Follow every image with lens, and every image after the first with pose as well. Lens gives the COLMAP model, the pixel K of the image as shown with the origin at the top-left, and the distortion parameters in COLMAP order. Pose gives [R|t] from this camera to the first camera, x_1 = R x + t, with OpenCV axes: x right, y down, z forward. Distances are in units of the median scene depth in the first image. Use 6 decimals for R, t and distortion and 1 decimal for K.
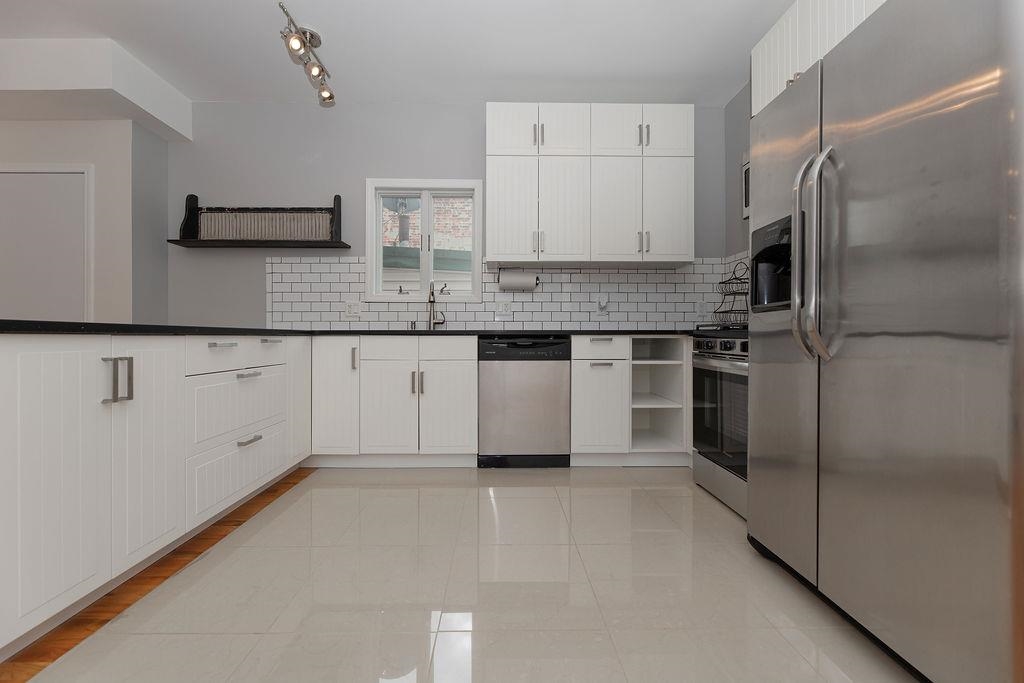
lens RADIAL K [[414.3, 0, 506.0], [0, 414.3, 347.5], [0, 0, 1]] dist [0.001345, 0.000053]
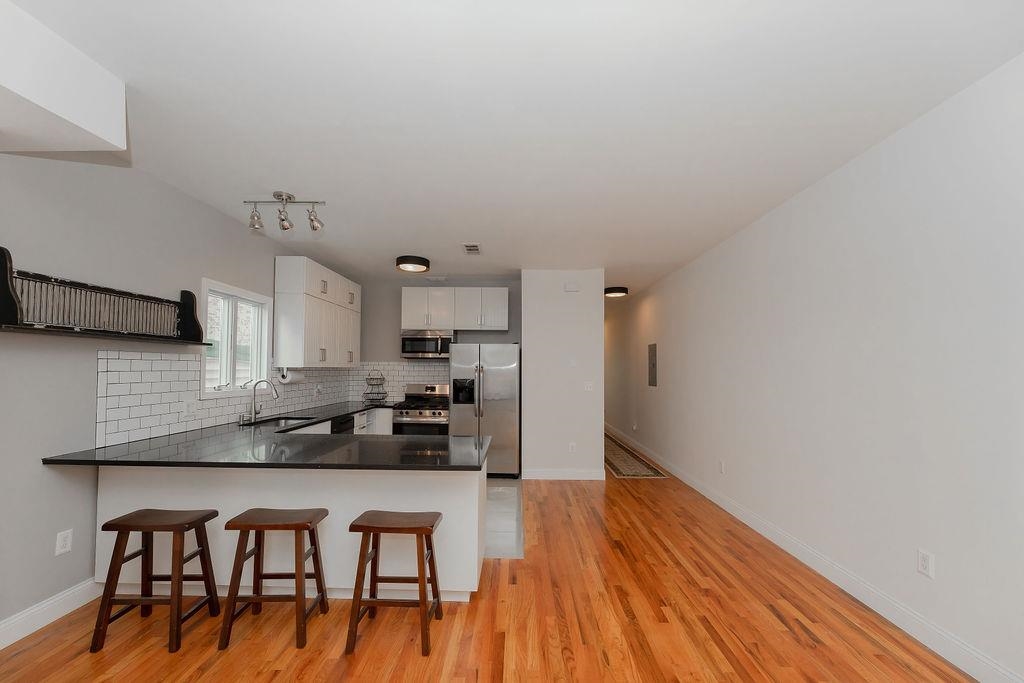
lens RADIAL K [[415.4, 0, 510.4], [0, 415.4, 353.1], [0, 0, 1]] dist [0.000822, 0.000092]
pose [[0.030025, 0.037270, 0.998854, -1.332440], [0.012539, 0.999212, -0.037660, -0.177117], [-0.999470, 0.013656, 0.029534, 0.225266]]
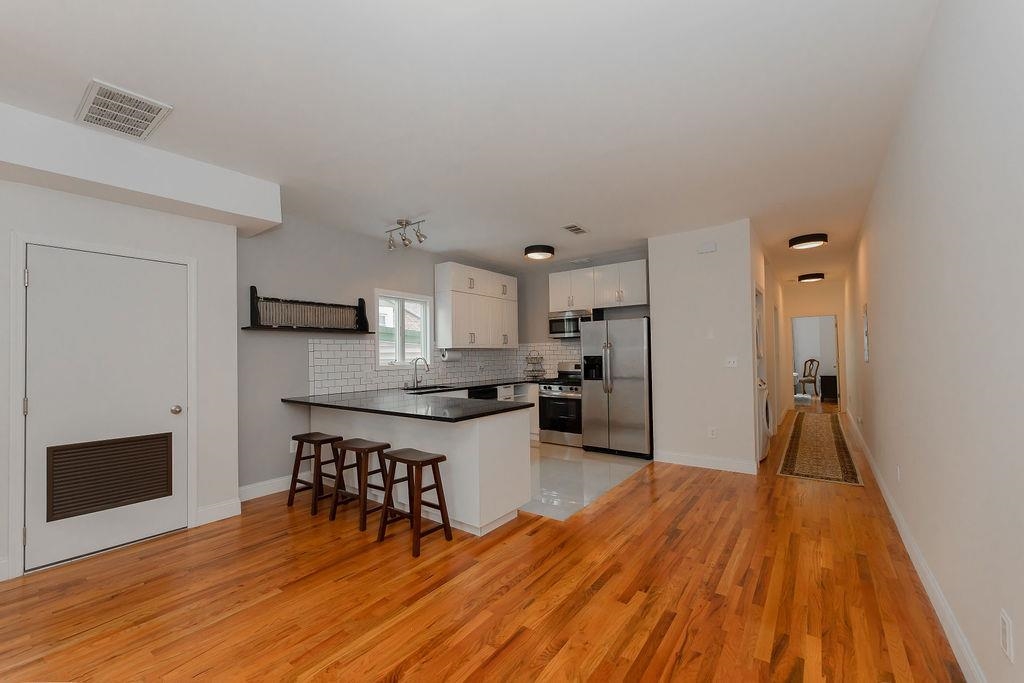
lens RADIAL K [[414.3, 0, 506.0], [0, 414.3, 347.5], [0, 0, 1]] dist [0.001345, 0.000053]
pose [[0.610949, 0.004611, 0.791657, -1.241077], [0.030597, 0.999098, -0.029432, -0.135635], [-0.791079, 0.042204, 0.610257, -0.281934]]
